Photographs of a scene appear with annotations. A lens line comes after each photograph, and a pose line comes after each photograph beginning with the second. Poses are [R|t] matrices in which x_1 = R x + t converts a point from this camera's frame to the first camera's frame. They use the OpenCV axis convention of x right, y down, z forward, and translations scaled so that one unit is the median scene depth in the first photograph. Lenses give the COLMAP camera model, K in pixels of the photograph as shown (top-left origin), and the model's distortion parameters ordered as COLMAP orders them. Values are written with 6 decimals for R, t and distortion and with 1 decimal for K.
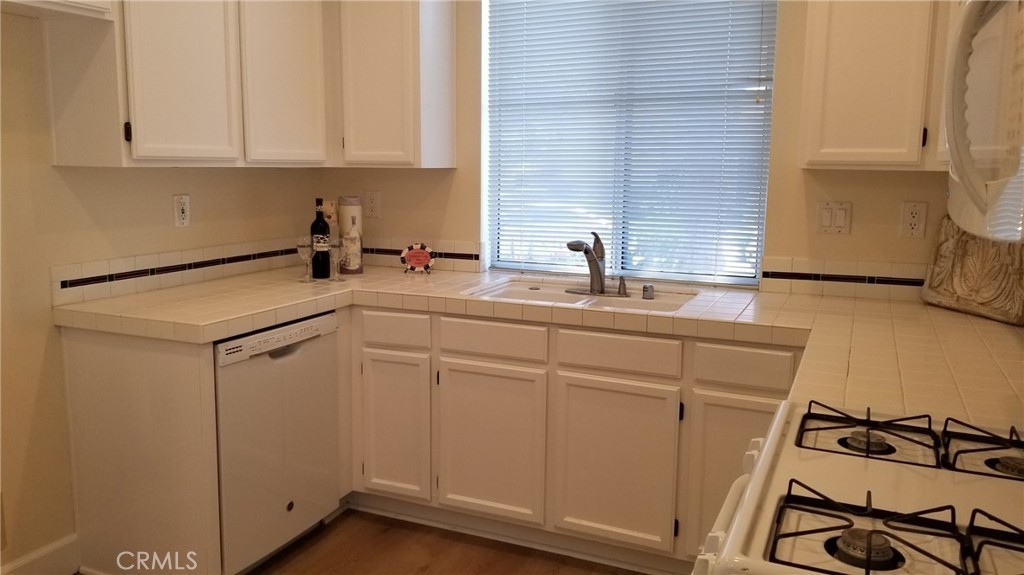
lens RADIAL K [[790.2, 0, 496.2], [0, 790.2, 286.4], [0, 0, 1]] dist [0.102448, -0.183151]
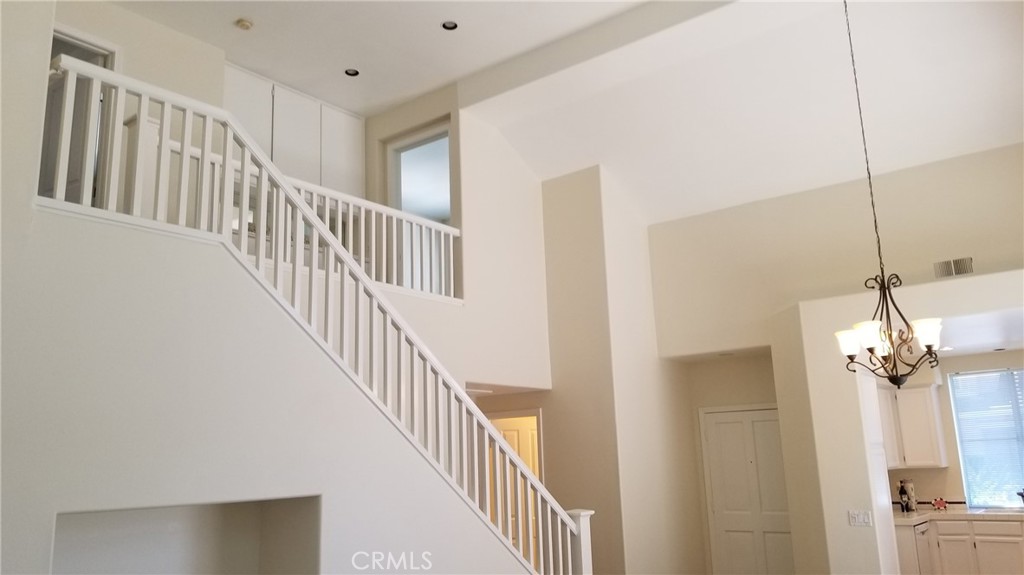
lens RADIAL K [[792.6, 0, 512.0], [0, 792.6, 287.5], [0, 0, 1]] dist [0.083447, -0.121662]
pose [[0.970402, -0.090180, -0.224026, -0.887551], [0.004069, 0.933636, -0.358199, 0.261297], [0.241461, 0.346686, 0.906369, -2.120205]]
